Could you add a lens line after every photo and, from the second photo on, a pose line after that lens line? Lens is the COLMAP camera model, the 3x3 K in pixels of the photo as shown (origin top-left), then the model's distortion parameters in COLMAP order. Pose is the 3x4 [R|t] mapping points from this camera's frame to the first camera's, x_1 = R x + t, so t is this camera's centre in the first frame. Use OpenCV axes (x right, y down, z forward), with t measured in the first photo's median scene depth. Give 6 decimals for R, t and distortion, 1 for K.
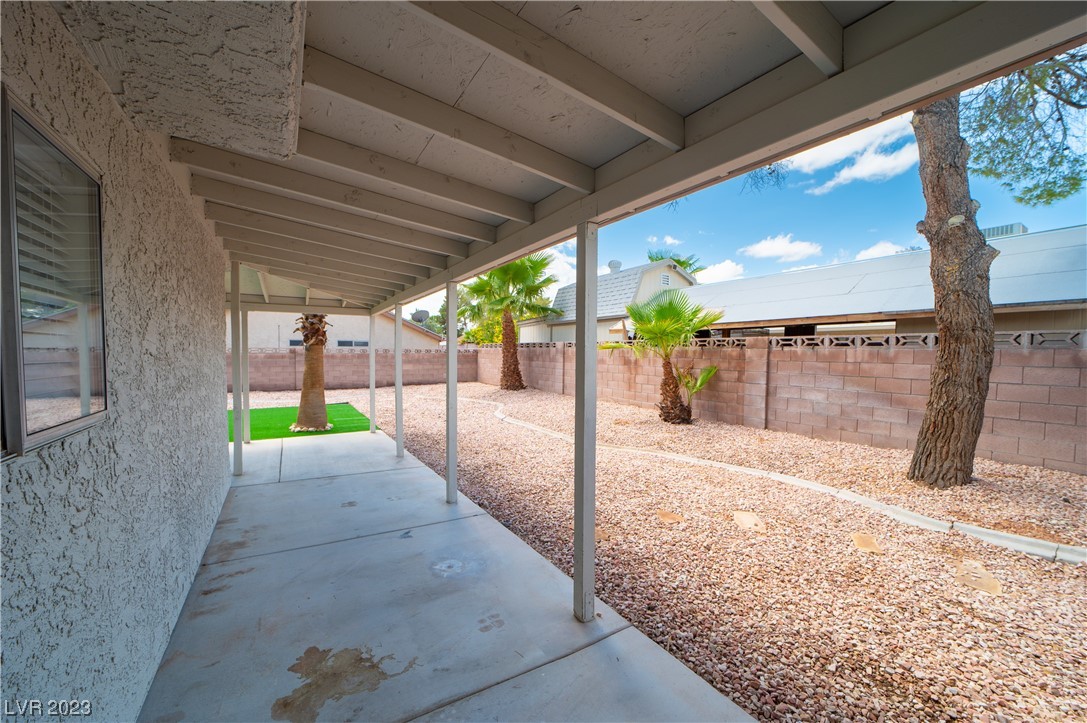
lens RADIAL K [[421.5, 0, 548.5], [0, 421.5, 366.6], [0, 0, 1]] dist [-0.028214, 0.007368]
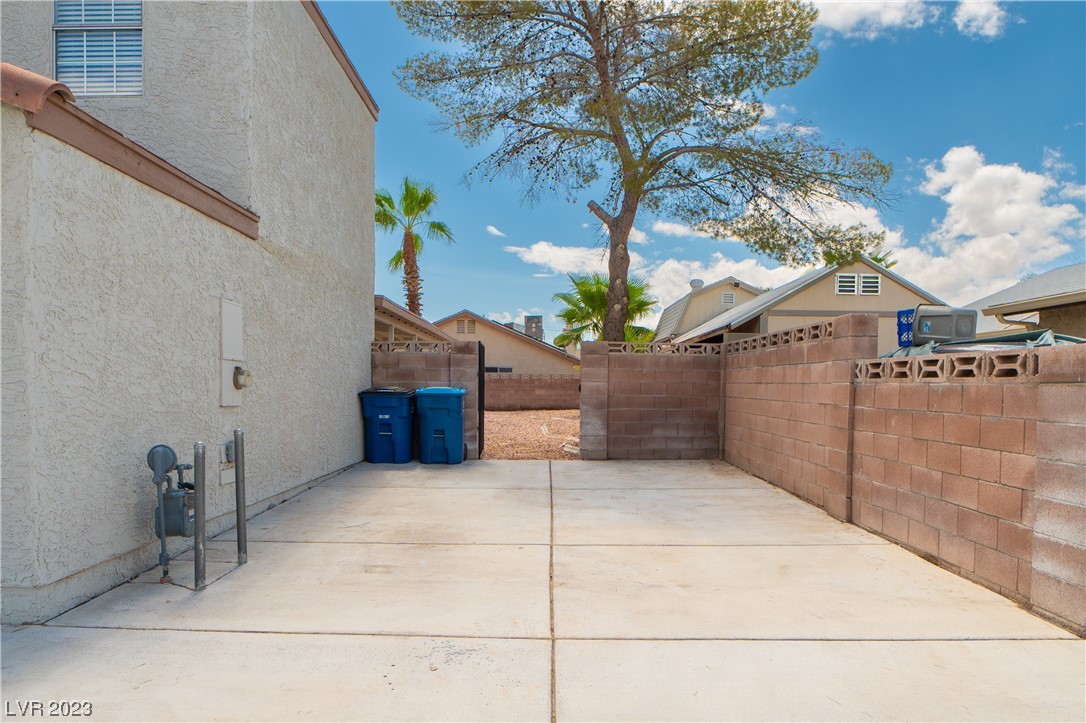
lens RADIAL K [[692.1, 0, 544.2], [0, 692.1, 412.3], [0, 0, 1]] dist [-0.029295, 0.002209]
pose [[0.849649, 0.024457, -0.526781, 0.672897], [-0.024767, 0.999672, 0.006466, 0.047045], [0.526766, 0.007553, 0.849977, -0.515147]]
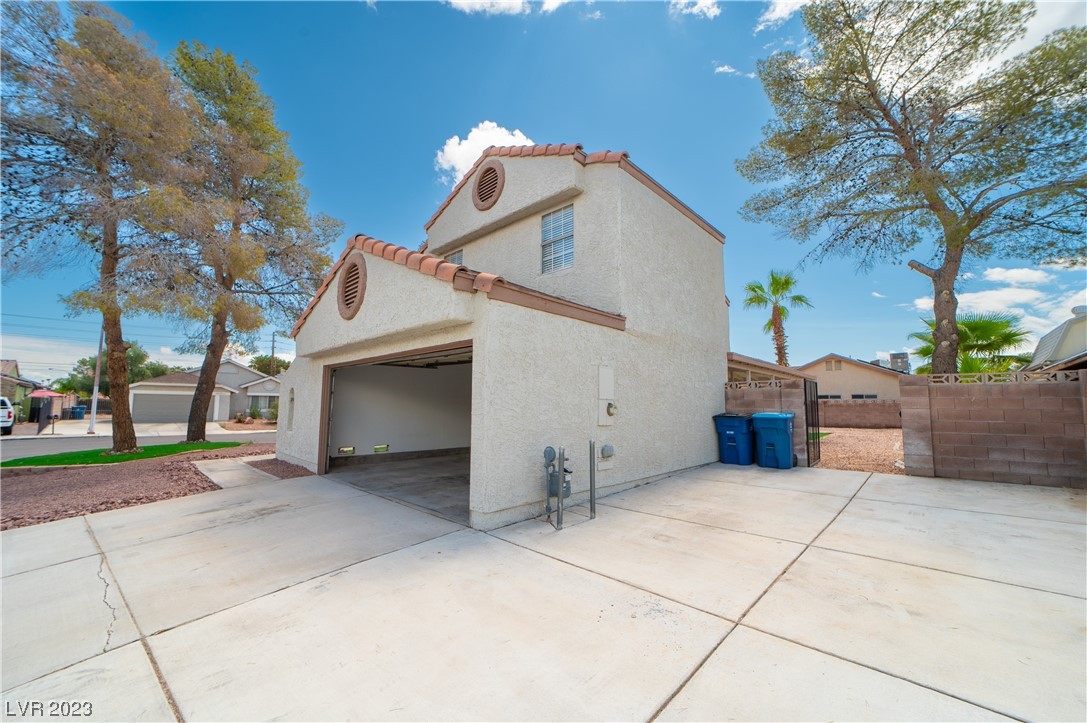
lens RADIAL K [[421.5, 0, 548.5], [0, 421.5, 366.6], [0, 0, 1]] dist [-0.028214, 0.007368]
pose [[0.262768, -0.089411, -0.960707, 0.713791], [-0.040239, 0.993815, -0.103498, 0.037793], [0.964020, 0.065854, 0.257545, -0.444369]]
